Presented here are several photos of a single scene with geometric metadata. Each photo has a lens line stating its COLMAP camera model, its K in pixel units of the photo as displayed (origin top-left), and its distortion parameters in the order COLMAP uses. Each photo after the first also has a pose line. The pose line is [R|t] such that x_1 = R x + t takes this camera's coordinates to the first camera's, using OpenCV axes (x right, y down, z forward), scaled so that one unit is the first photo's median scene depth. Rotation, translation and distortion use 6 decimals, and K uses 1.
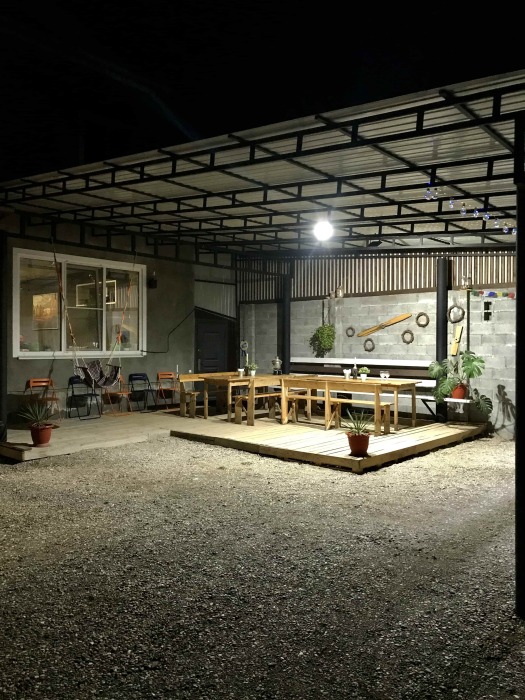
lens RADIAL K [[578.5, 0, 258.9], [0, 578.5, 364.2], [0, 0, 1]] dist [0.035457, -0.014060]
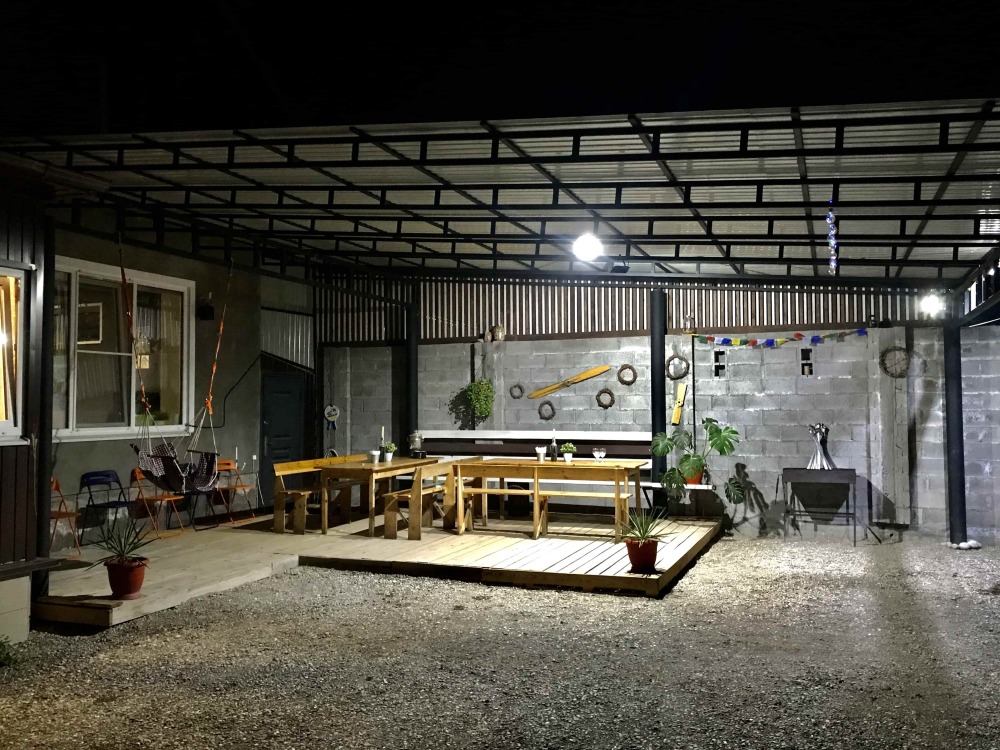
lens RADIAL K [[900.8, 0, 497.6], [0, 900.8, 375.7], [0, 0, 1]] dist [0.020190, 0.007766]
pose [[0.934730, 0.002980, 0.355347, -0.273603], [0.021611, 0.997637, -0.065213, -0.007093], [-0.354702, 0.068636, 0.932457, 0.029735]]
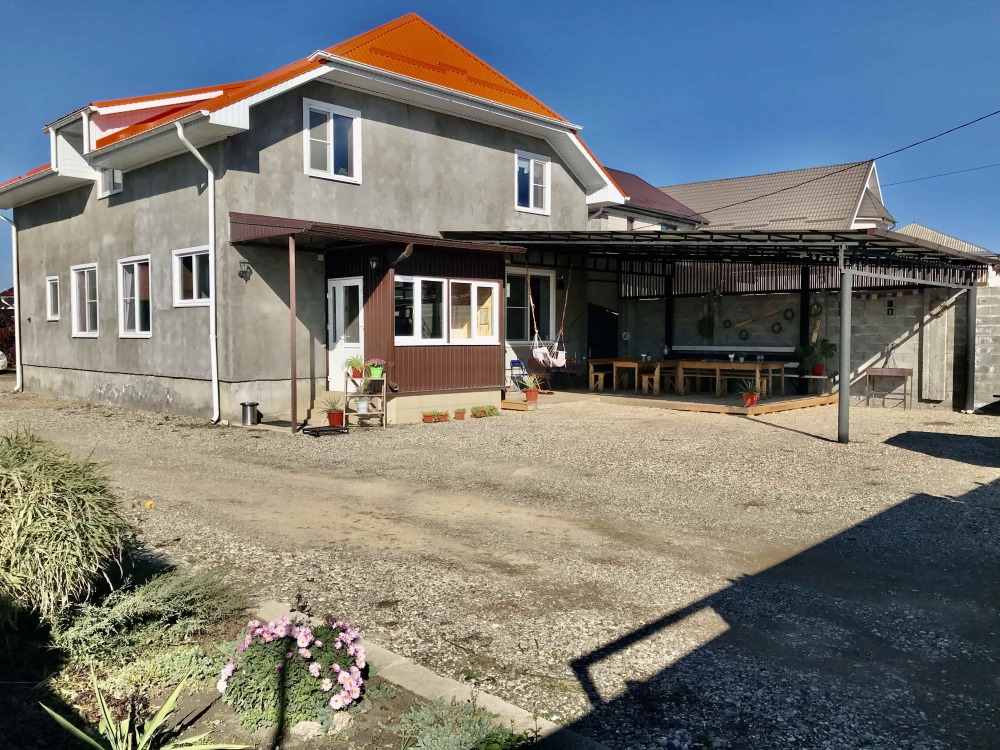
lens RADIAL K [[826.4, 0, 501.1], [0, 826.4, 375.0], [0, 0, 1]] dist [0.035457, -0.014060]
pose [[0.999260, -0.007190, -0.037790, -0.285927], [0.008037, 0.999719, 0.022312, 0.009472], [0.037619, -0.022599, 0.999037, -0.857138]]
